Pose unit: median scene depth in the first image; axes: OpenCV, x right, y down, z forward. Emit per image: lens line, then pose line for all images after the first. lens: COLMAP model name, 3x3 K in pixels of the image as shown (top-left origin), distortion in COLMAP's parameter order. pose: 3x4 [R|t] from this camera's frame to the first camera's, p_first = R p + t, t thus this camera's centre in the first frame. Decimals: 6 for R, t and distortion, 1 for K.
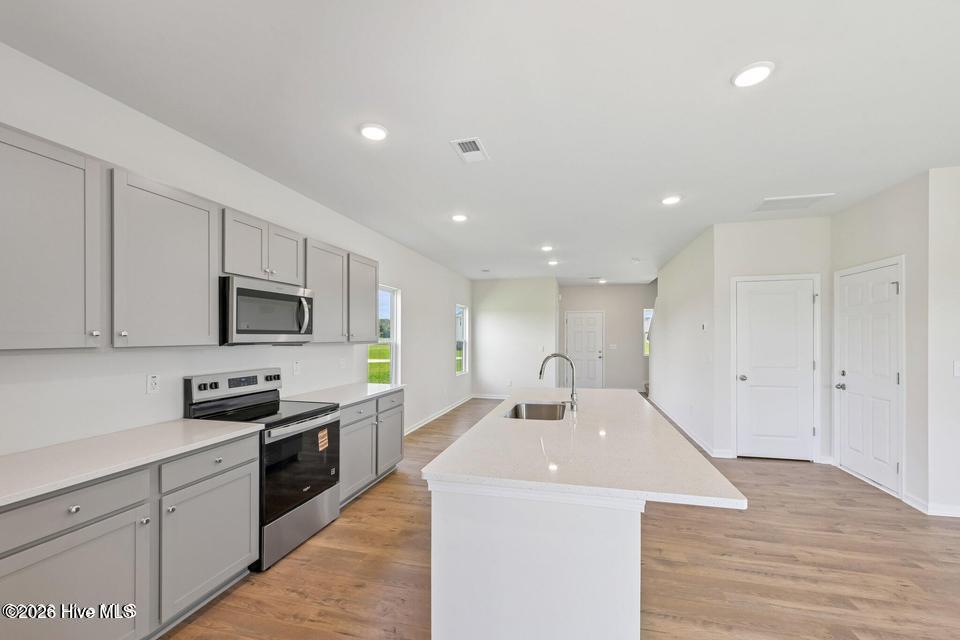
lens RADIAL K [[390.4, 0, 486.0], [0, 390.4, 337.7], [0, 0, 1]] dist [-0.004700, 0.000226]
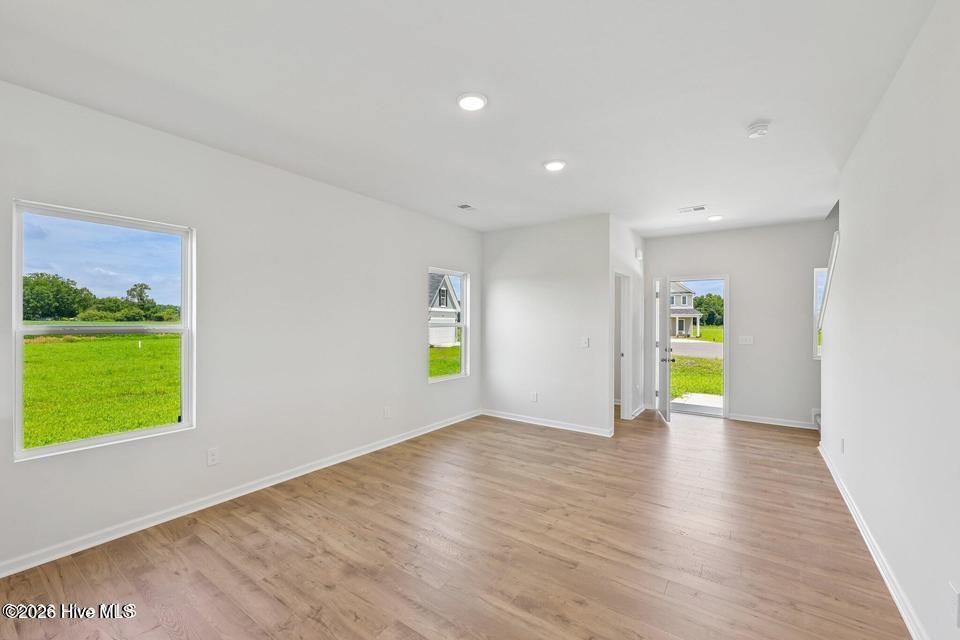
lens RADIAL K [[390.4, 0, 477.3], [0, 390.4, 318.5], [0, 0, 1]] dist [-0.004700, 0.000226]
pose [[0.936237, 0.009826, -0.351233, 0.576113], [-0.012207, 0.999915, -0.004565, -0.005793], [0.351158, 0.008561, 0.936277, 1.199569]]
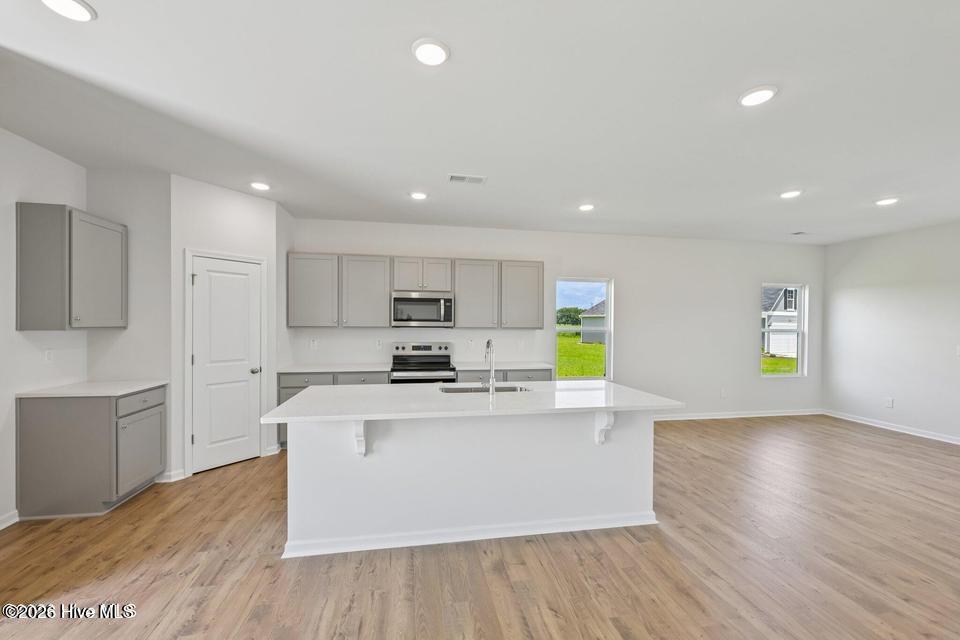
lens RADIAL K [[390.4, 0, 470.7], [0, 390.4, 326.5], [0, 0, 1]] dist [-0.004700, 0.000226]
pose [[0.417248, 0.018070, -0.908613, 1.023252], [-0.013465, 0.999815, 0.013700, -0.011868], [0.908693, 0.006518, 0.417415, 0.434067]]
